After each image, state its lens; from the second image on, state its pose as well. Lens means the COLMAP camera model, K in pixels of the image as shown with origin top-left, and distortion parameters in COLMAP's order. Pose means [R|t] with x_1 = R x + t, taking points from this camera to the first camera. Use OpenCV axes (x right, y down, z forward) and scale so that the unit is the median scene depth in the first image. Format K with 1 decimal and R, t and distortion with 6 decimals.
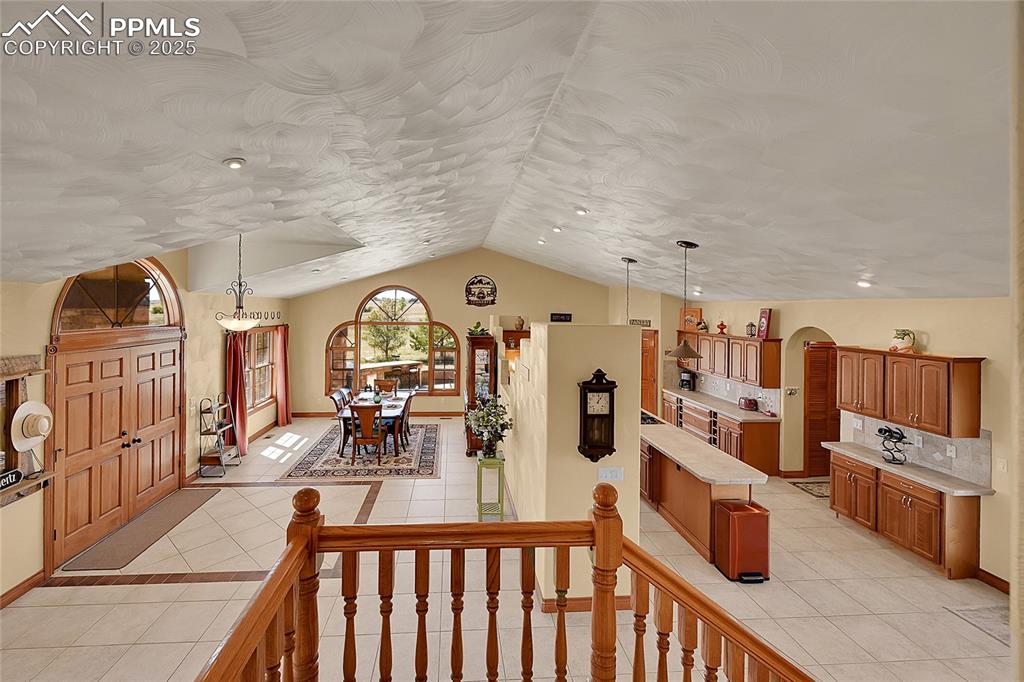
lens RADIAL K [[432.9, 0, 490.5], [0, 432.9, 306.9], [0, 0, 1]] dist [-0.000314, 0.000274]
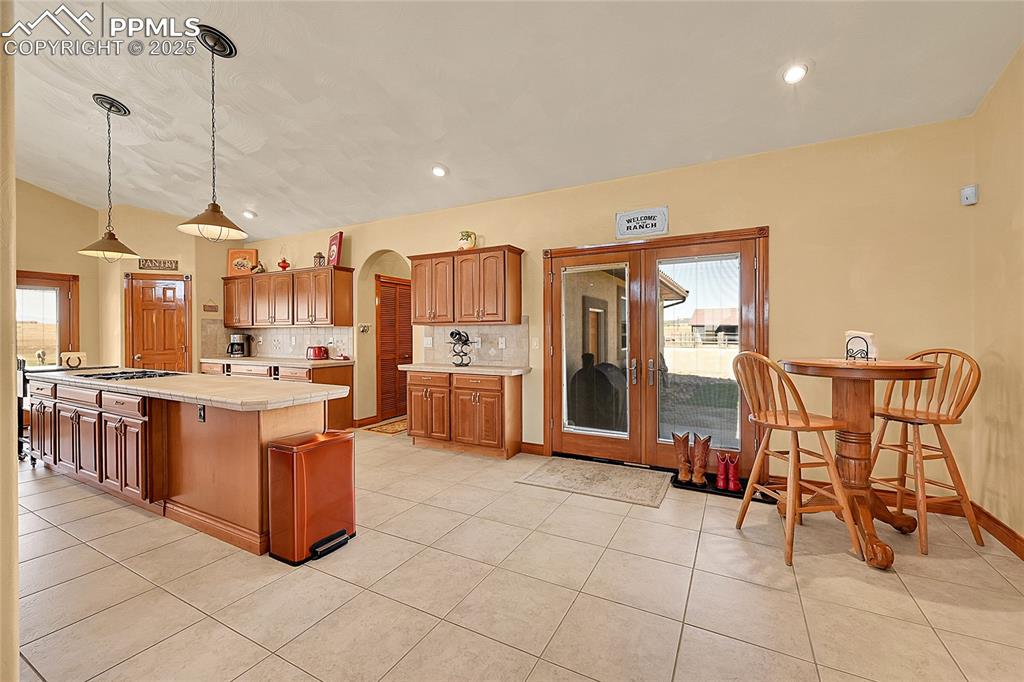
lens RADIAL K [[405.3, 0, 515.9], [0, 405.3, 336.5], [0, 0, 1]] dist [0.005650, -0.000070]
pose [[0.540988, -0.019283, 0.840809, 0.214982], [0.007939, 0.999810, 0.017821, 0.261934], [-0.840993, -0.002965, 0.541038, 0.378571]]
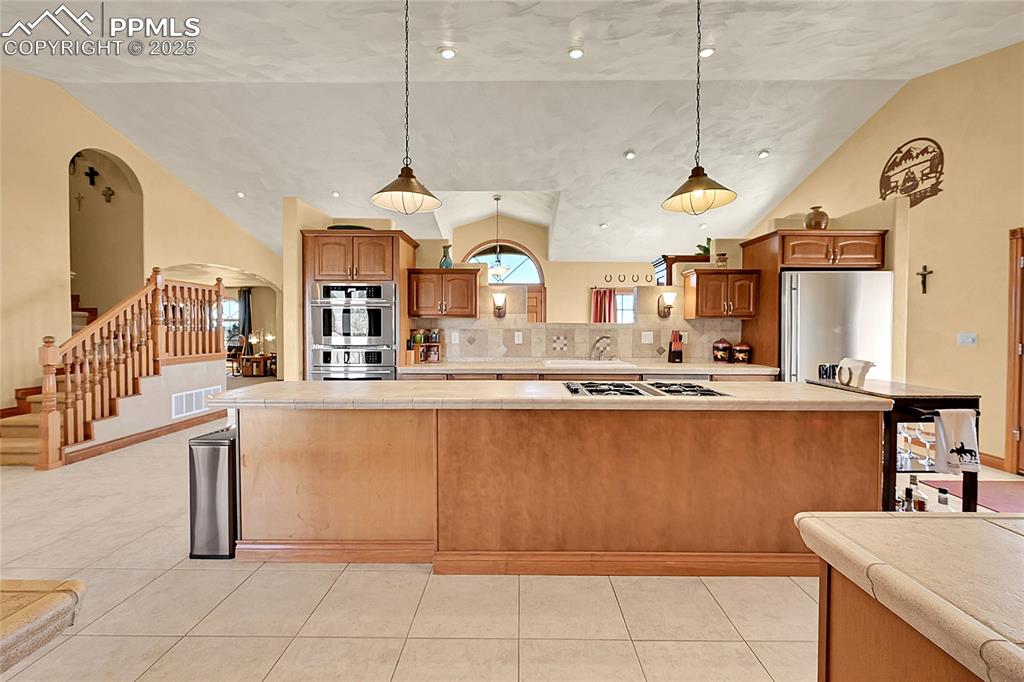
lens RADIAL K [[406.9, 0, 511.8], [0, 406.9, 336.9], [0, 0, 1]] dist [-0.000454, 0.000031]
pose [[-0.093439, 0.011735, -0.995556, 0.922539], [-0.000229, 0.999930, 0.011808, 0.269363], [0.995625, 0.001331, -0.093430, 1.234487]]
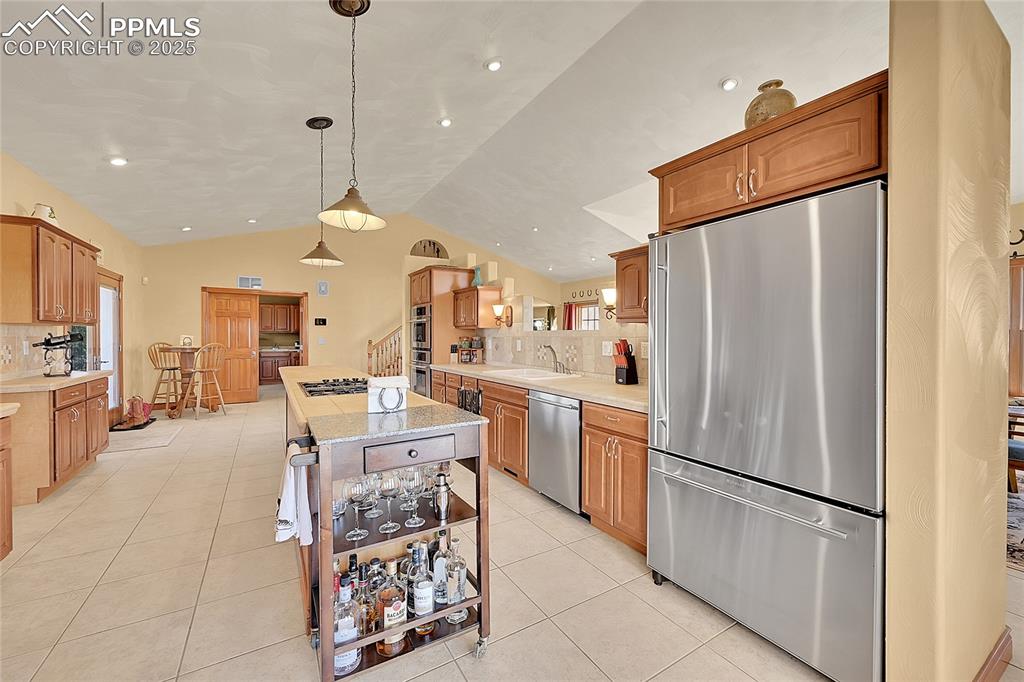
lens RADIAL K [[405.3, 0, 515.9], [0, 405.3, 336.5], [0, 0, 1]] dist [0.005650, -0.000070]
pose [[-0.894247, -0.012938, -0.447387, 0.482067], [-0.011214, 0.999916, -0.006502, 0.267371], [0.447434, -0.000798, -0.894317, 1.951114]]
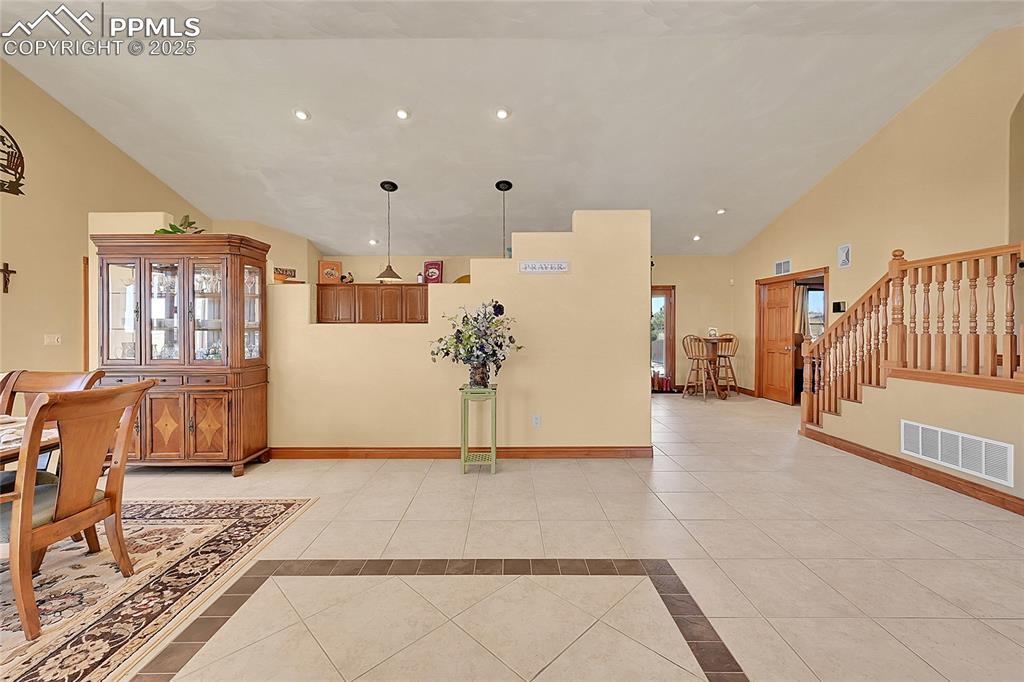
lens RADIAL K [[412.5, 0, 500.6], [0, 412.5, 327.9], [0, 0, 1]] dist [0.006758, 0.000170]
pose [[0.086517, -0.010952, 0.996190, -0.741183], [0.000906, 0.999940, 0.010915, 0.250580], [-0.996250, -0.000042, 0.086522, 0.971640]]
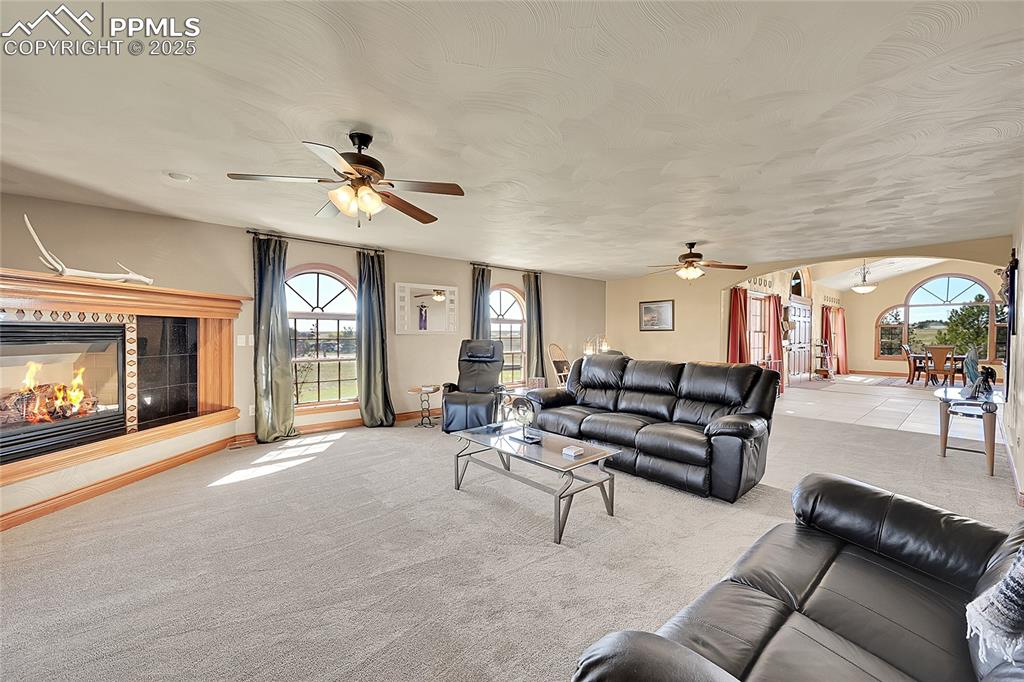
lens RADIAL K [[405.3, 0, 515.9], [0, 405.3, 336.5], [0, 0, 1]] dist [0.005650, -0.000070]
pose [[0.596120, -0.000216, -0.802895, -0.041197], [0.002955, 0.999994, 0.001925, 0.253095], [0.802890, -0.003520, 0.596117, -1.412553]]
